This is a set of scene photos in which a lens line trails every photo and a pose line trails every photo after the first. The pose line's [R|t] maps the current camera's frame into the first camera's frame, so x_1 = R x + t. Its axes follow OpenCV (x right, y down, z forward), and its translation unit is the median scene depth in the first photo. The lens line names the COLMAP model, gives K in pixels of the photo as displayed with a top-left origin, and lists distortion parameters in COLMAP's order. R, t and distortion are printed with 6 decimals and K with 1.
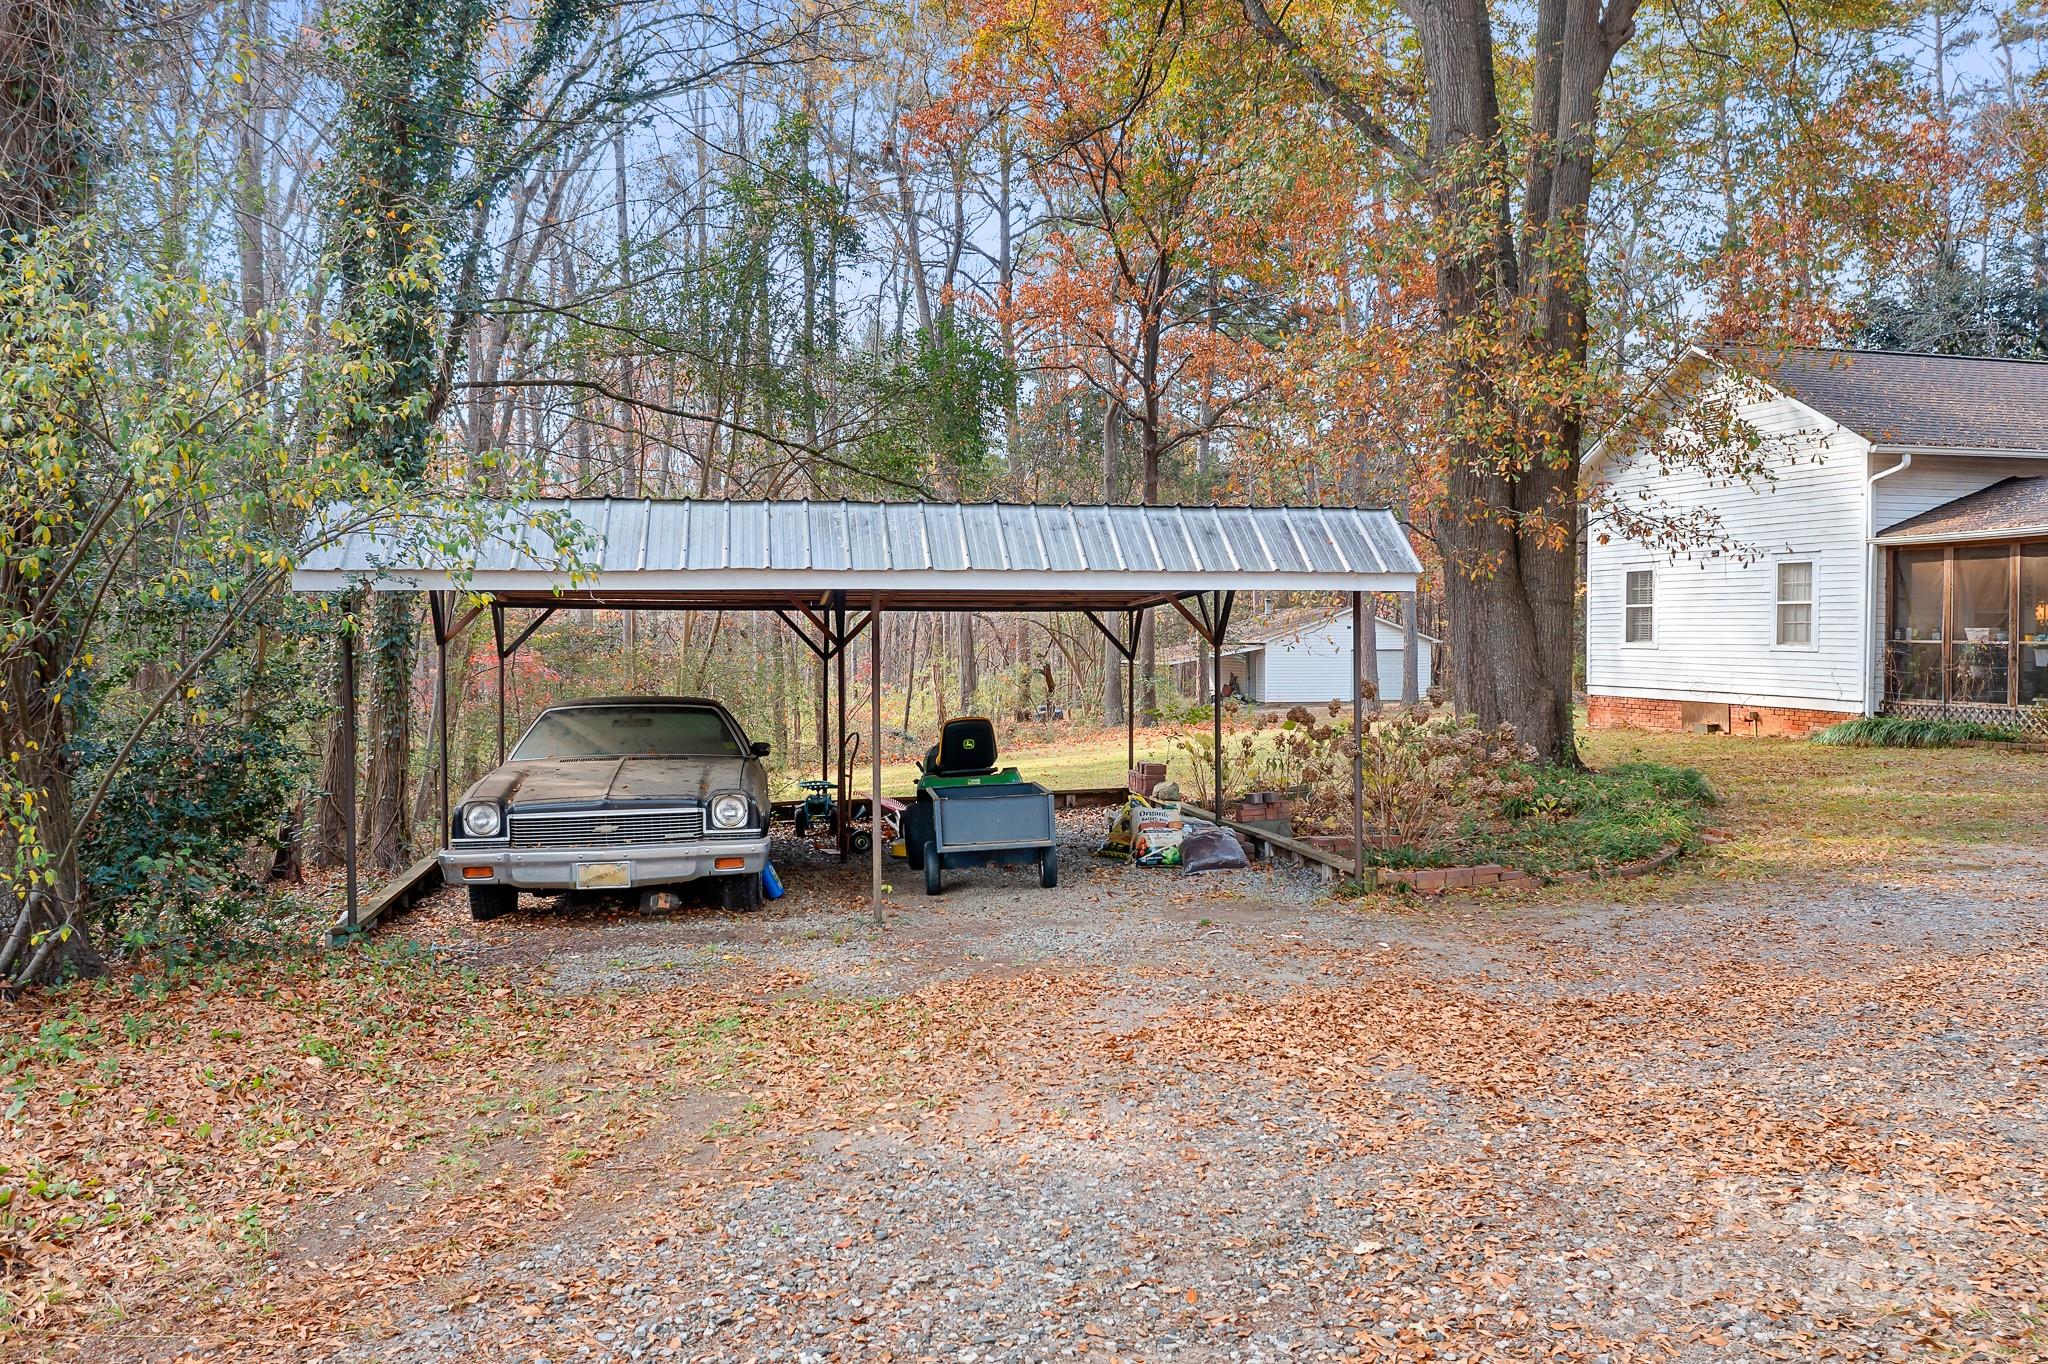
lens RADIAL K [[1647.7, 0, 1024.0], [0, 1647.7, 682.0], [0, 0, 1]] dist [-0.010432, 0.001590]
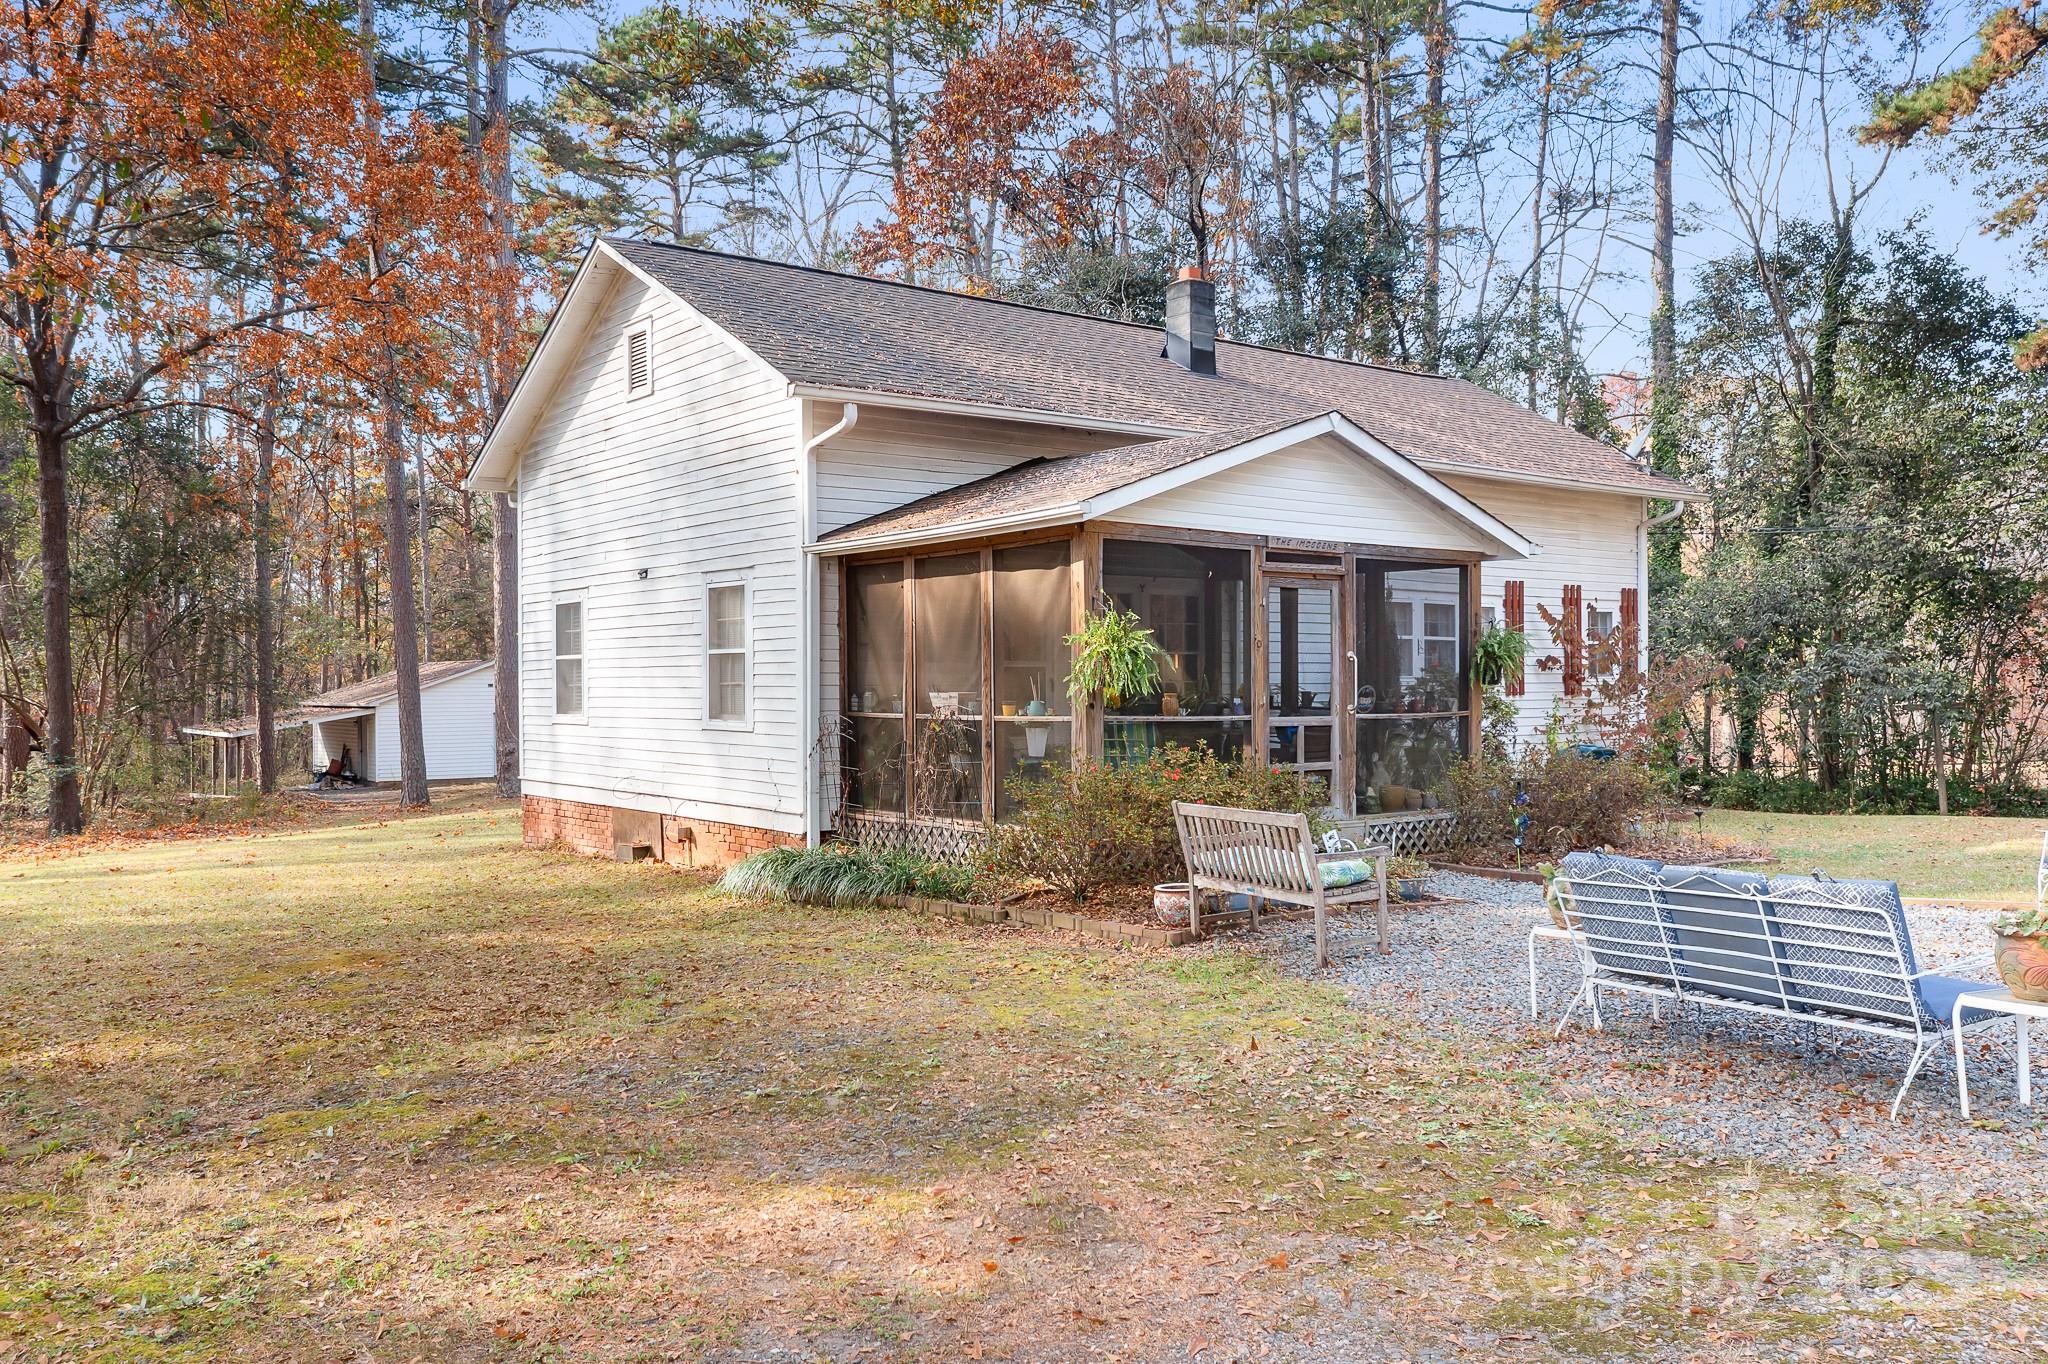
lens RADIAL K [[1647.7, 0, 1024.0], [0, 1647.7, 682.0], [0, 0, 1]] dist [-0.010432, 0.001590]
pose [[0.925816, -0.005763, 0.377932, 0.359411], [0.018142, 0.999409, -0.029202, -0.017758], [-0.377540, 0.033893, 0.925373, 0.412061]]
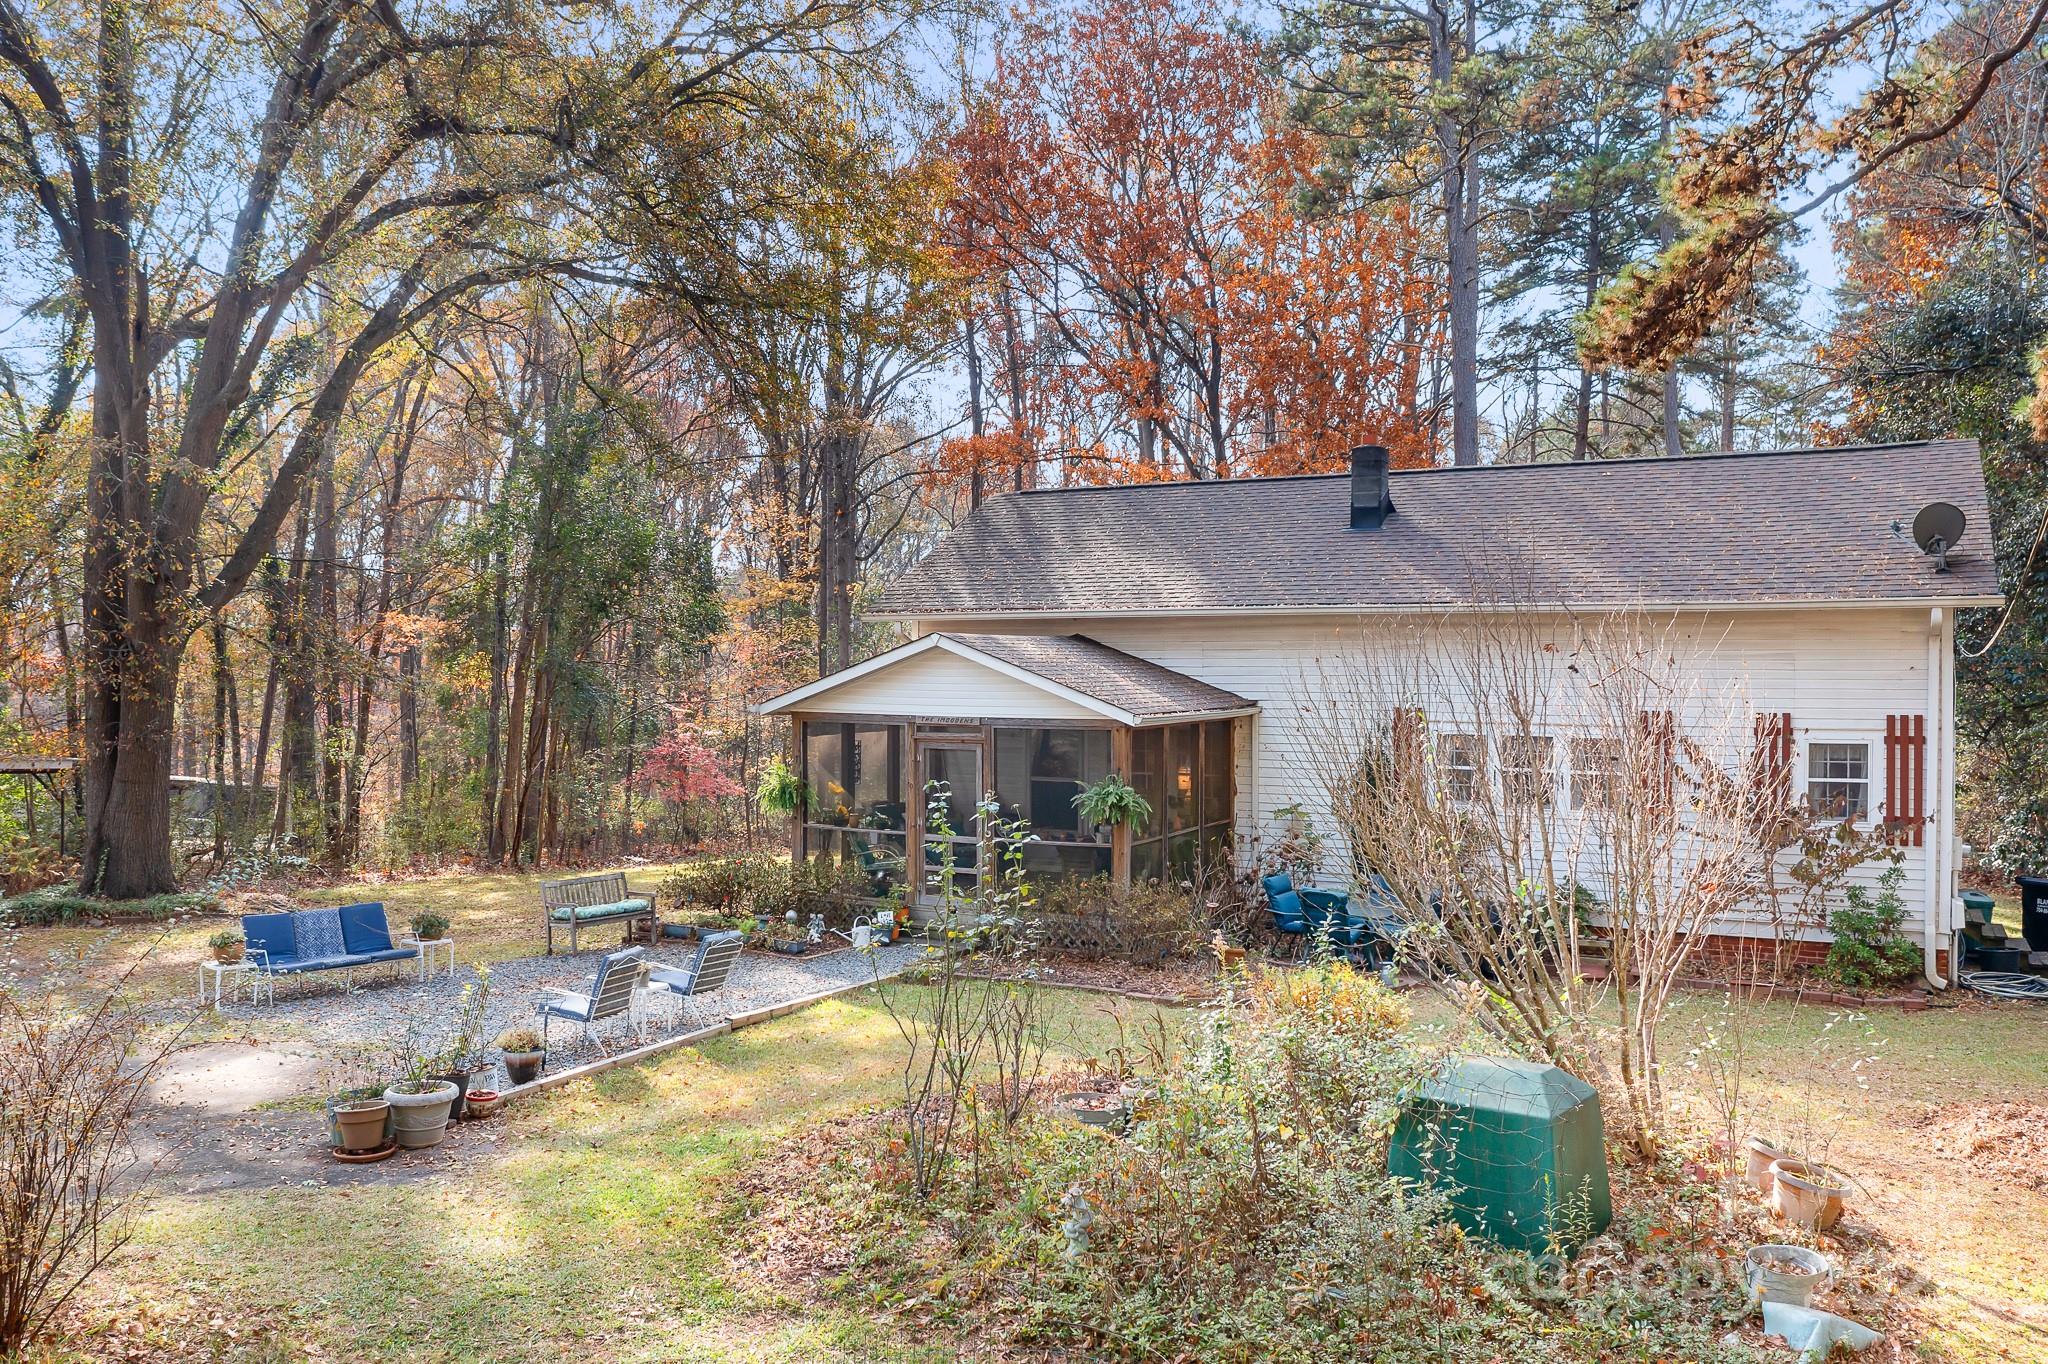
lens RADIAL K [[1655.9, 0, 1024.0], [0, 1655.9, 682.0], [0, 0, 1]] dist [-0.017004, 0.005025]
pose [[0.734468, 0.006428, -0.678613, 1.250318], [-0.023575, 0.999593, -0.016047, -0.085544], [0.678234, 0.027784, 0.734320, 0.305909]]
